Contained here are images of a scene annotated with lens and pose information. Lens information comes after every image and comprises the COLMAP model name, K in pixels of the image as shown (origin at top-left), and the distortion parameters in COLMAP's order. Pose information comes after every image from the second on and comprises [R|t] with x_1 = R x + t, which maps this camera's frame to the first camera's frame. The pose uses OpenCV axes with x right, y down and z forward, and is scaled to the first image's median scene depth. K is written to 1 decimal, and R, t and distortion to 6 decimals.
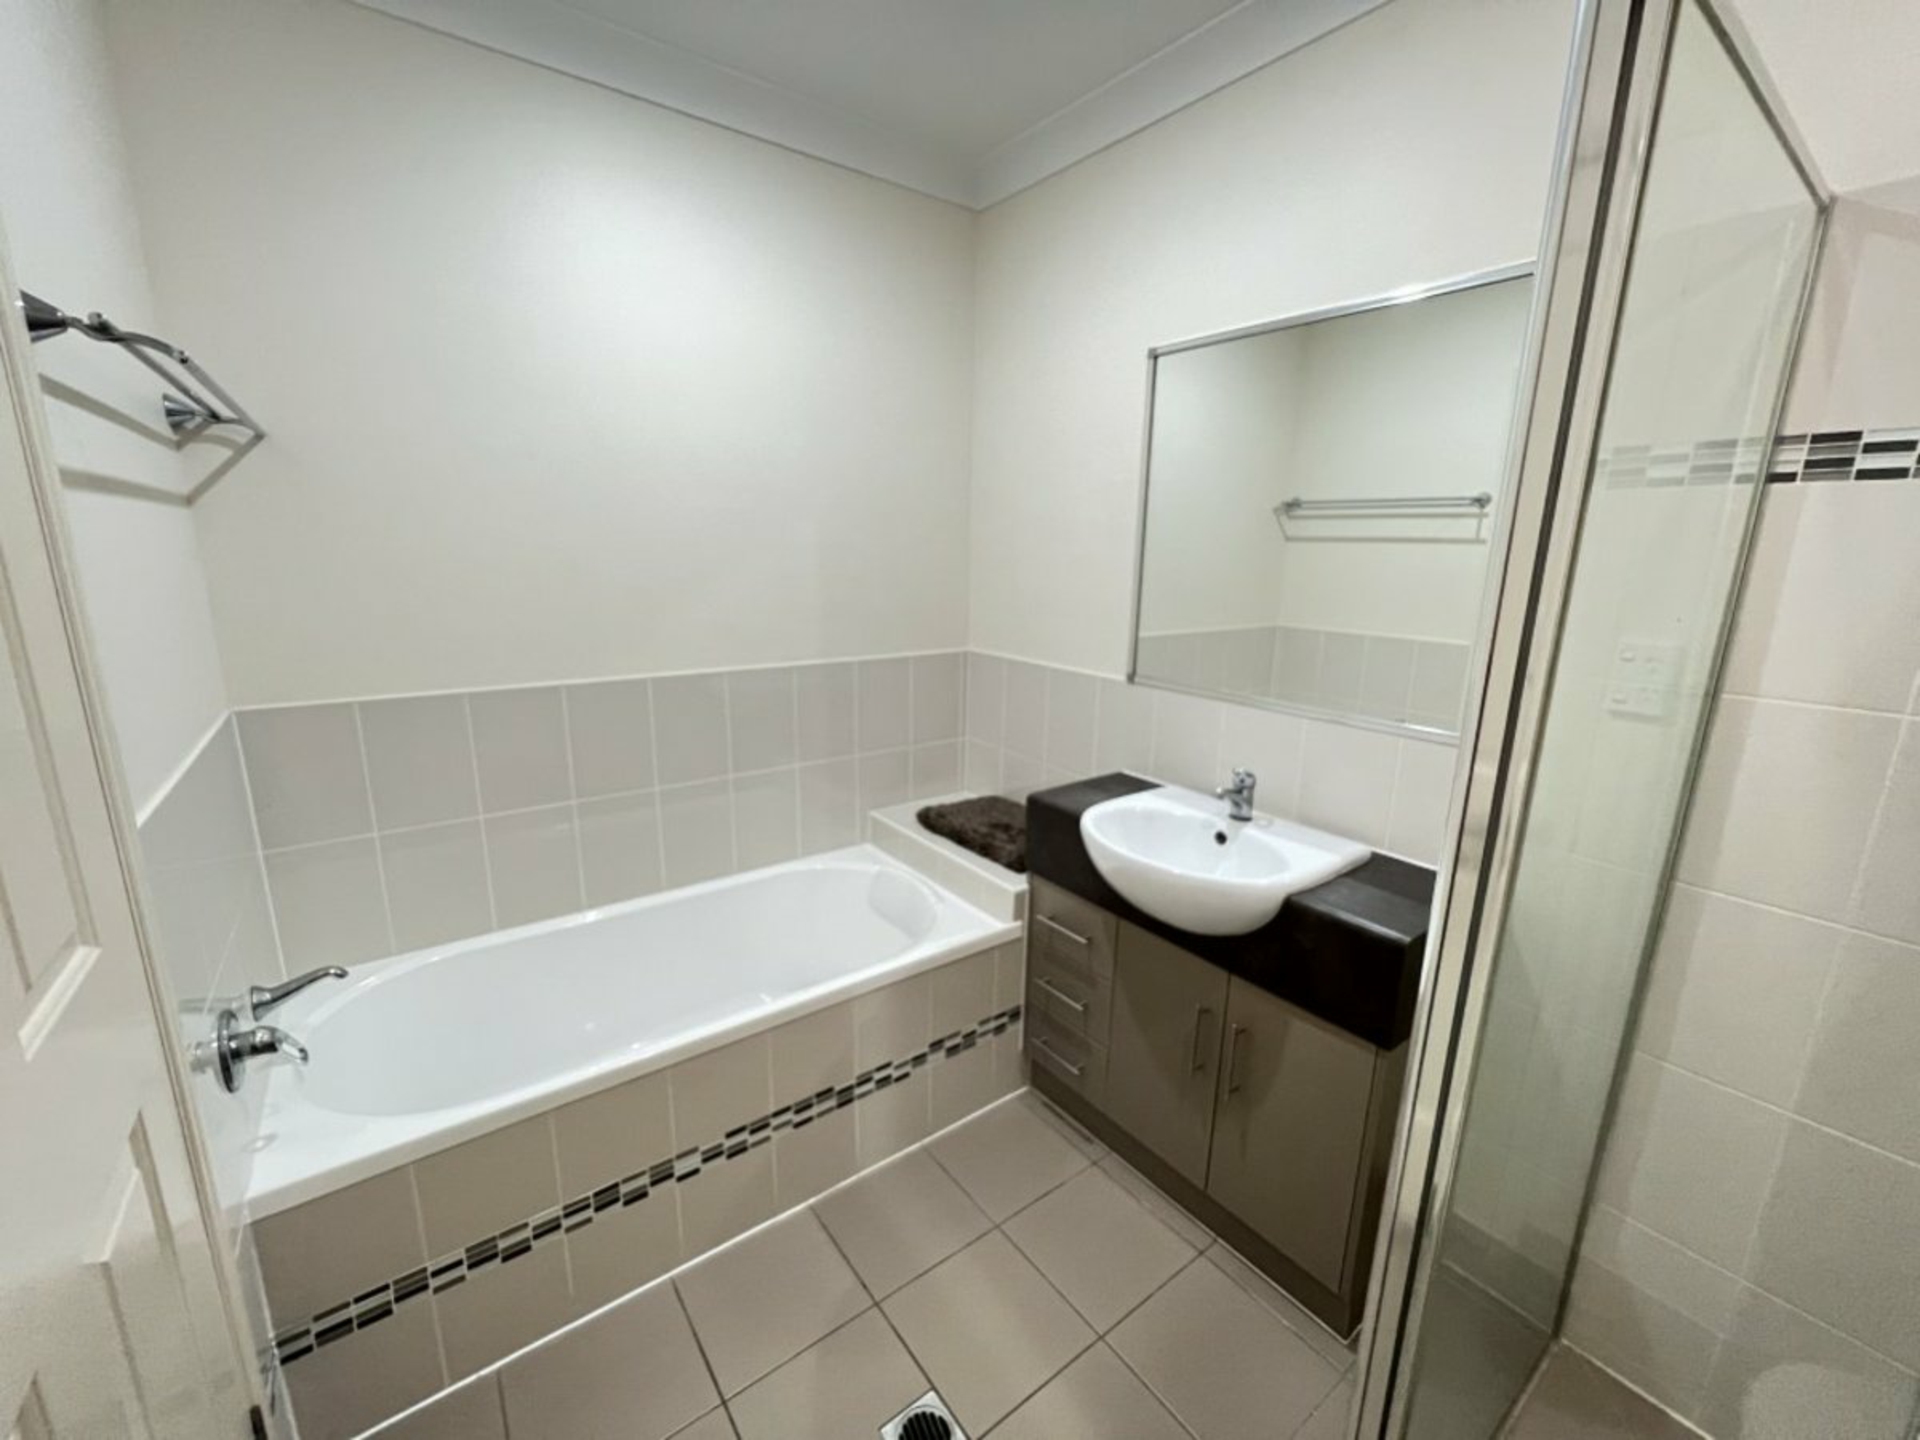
lens RADIAL K [[775.9, 0, 950.6], [0, 775.9, 717.7], [0, 0, 1]] dist [-0.002032, -0.000354]
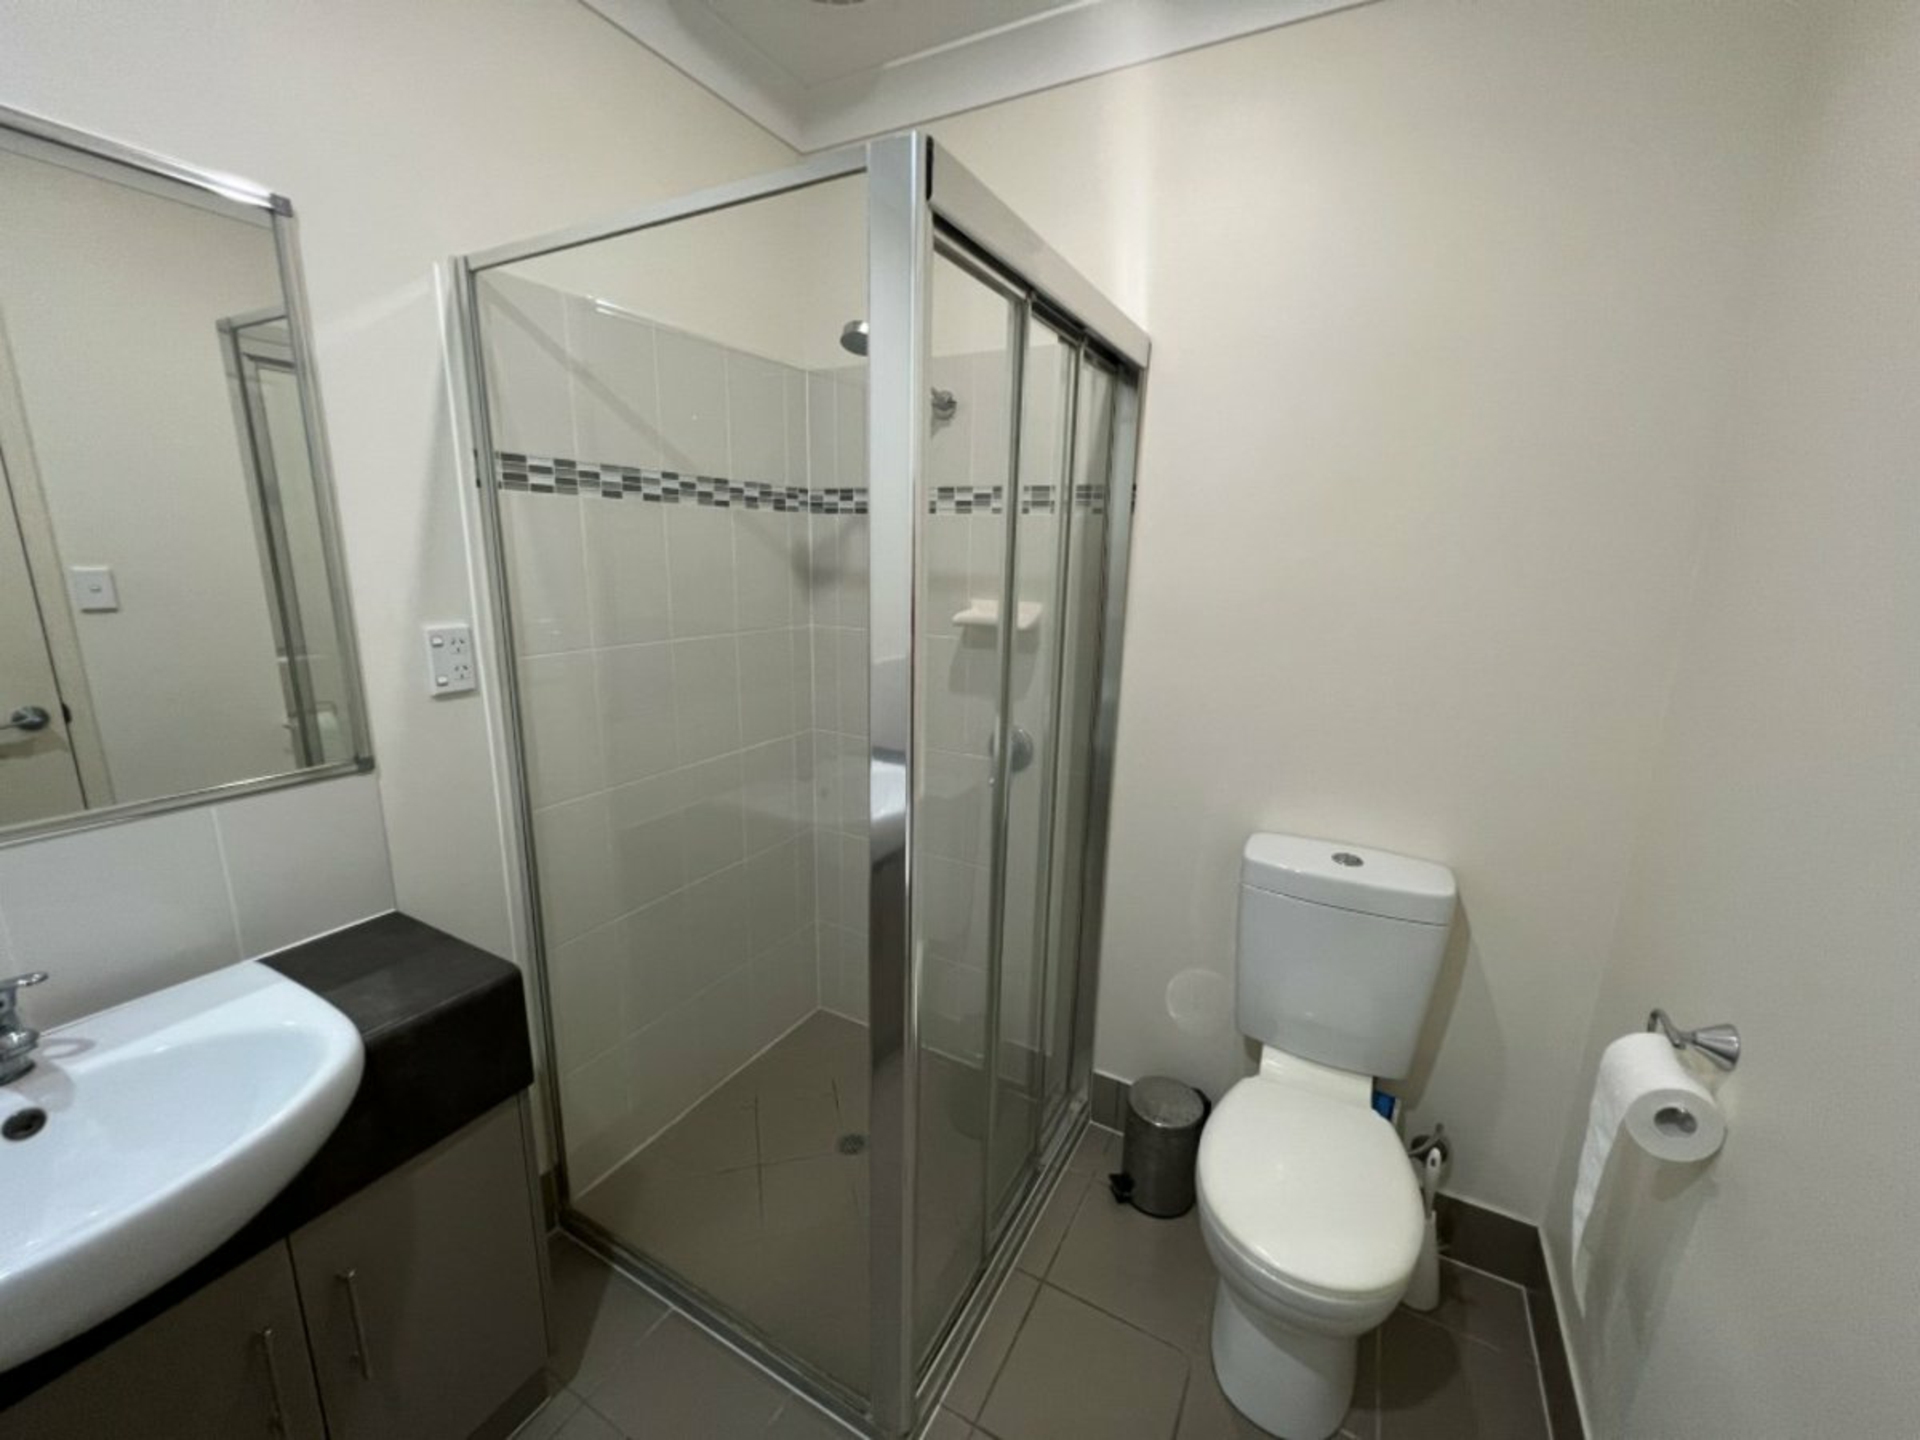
lens RADIAL K [[764.4, 0, 952.1], [0, 764.4, 723.0], [0, 0, 1]] dist [0.000064, -0.000007]
pose [[-0.413589, -0.227110, 0.881683, -0.384299], [0.174965, 0.930514, 0.321763, -0.195680], [-0.893494, 0.287341, -0.345114, 0.781542]]
